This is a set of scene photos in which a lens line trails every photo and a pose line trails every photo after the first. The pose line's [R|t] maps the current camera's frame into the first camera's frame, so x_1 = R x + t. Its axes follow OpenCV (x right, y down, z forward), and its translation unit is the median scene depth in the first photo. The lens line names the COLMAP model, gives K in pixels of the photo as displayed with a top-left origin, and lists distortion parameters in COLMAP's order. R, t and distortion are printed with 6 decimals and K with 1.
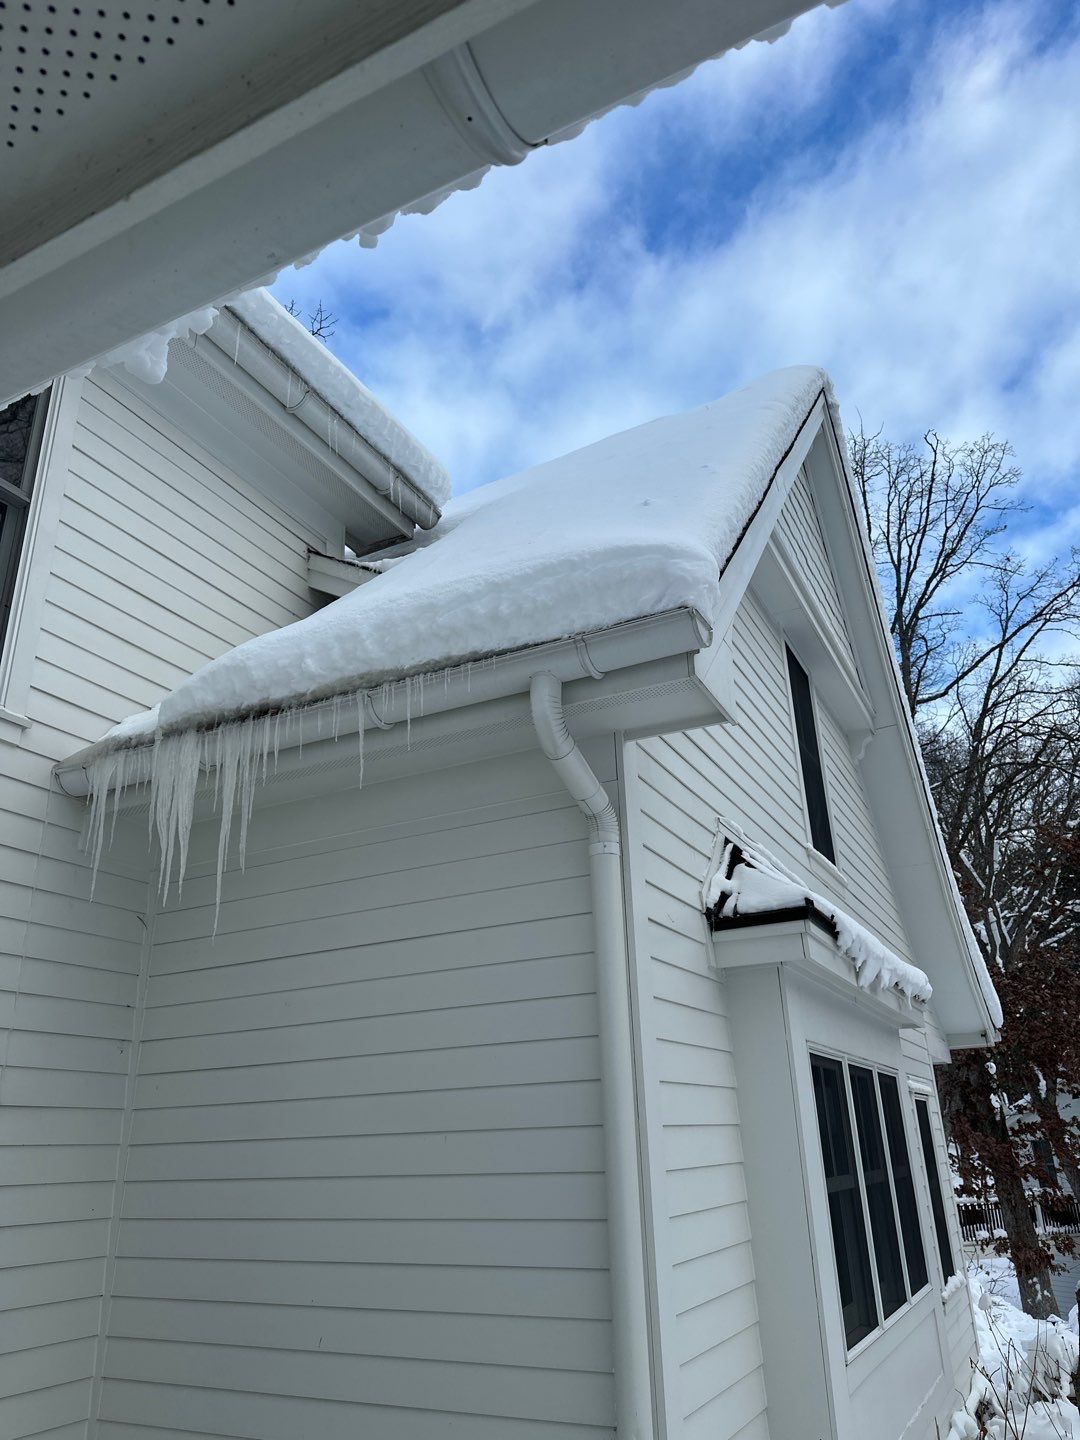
lens RADIAL K [[996.2, 0, 566.6], [0, 996.2, 718.6], [0, 0, 1]] dist [0.021071, -0.032924]
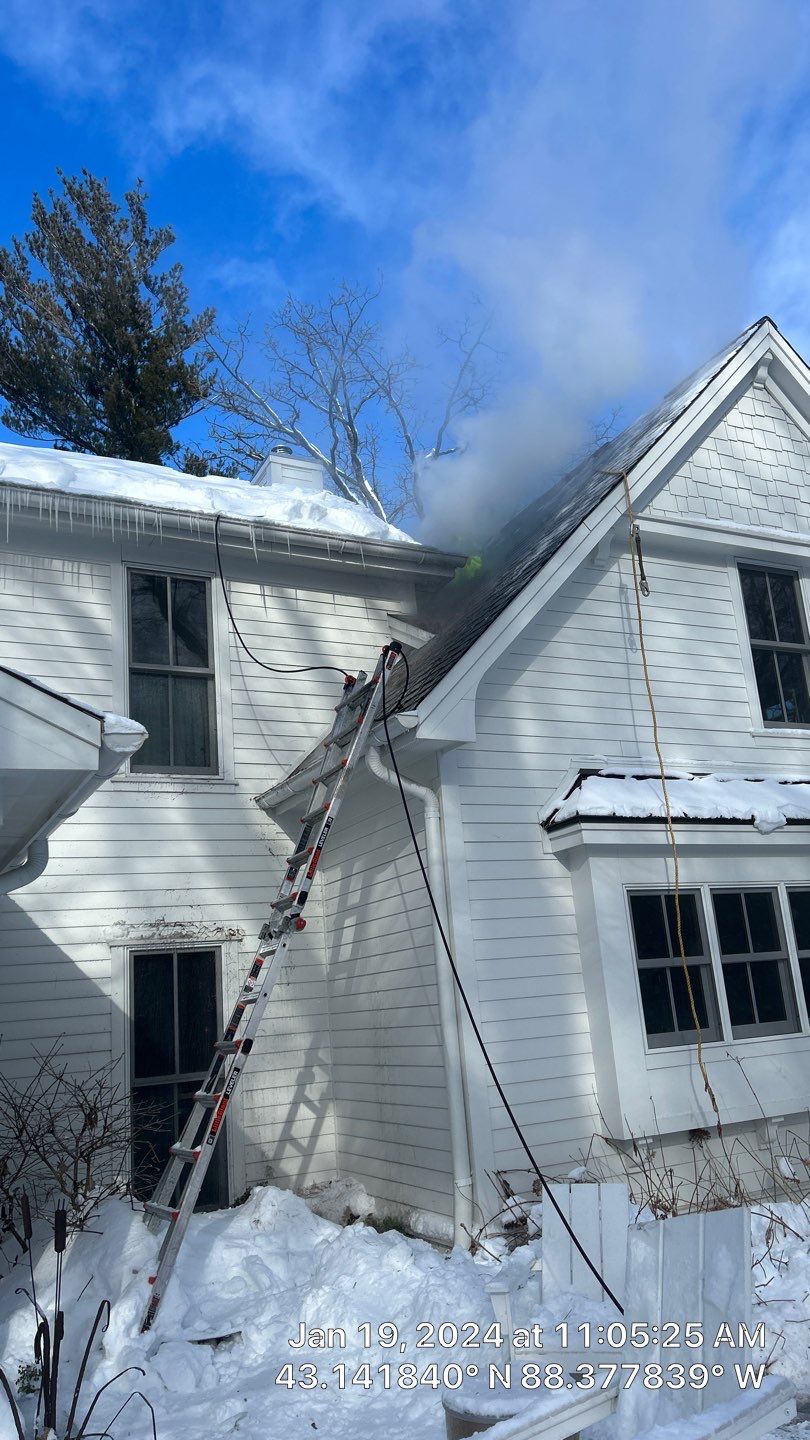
lens RADIAL K [[1075.7, 0, 417.8], [0, 1075.7, 718.0], [0, 0, 1]] dist [0.083394, -0.094693]
pose [[0.809010, -0.189869, -0.556285, 1.125809], [0.280778, 0.956268, 0.081948, -0.216461], [0.516398, -0.222489, 0.826941, -0.701584]]
